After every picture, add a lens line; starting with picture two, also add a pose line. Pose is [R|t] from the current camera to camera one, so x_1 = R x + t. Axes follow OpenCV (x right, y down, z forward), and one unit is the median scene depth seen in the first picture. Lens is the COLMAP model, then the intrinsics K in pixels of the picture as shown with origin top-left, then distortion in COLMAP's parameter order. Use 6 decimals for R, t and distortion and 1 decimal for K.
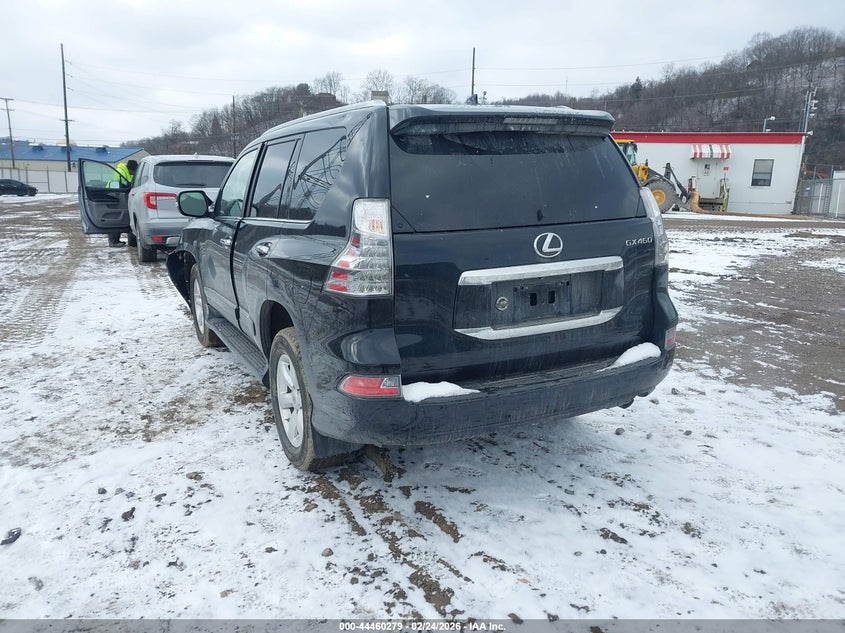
lens RADIAL K [[665.1, 0, 422.2], [0, 665.1, 315.7], [0, 0, 1]] dist [0.007758, -0.013014]
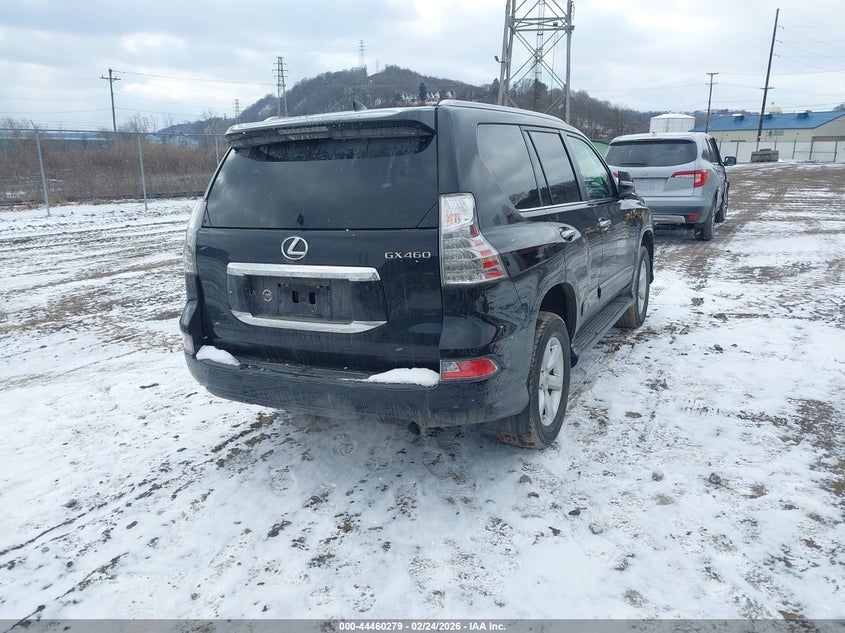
lens RADIAL K [[665.1, 0, 419.8], [0, 665.1, 317.6], [0, 0, 1]] dist [0.007758, -0.013014]
pose [[0.583945, 0.176257, -0.792428, 1.131805], [-0.138364, 0.983471, 0.116789, -0.143739], [0.799915, 0.041445, 0.598680, 0.508069]]
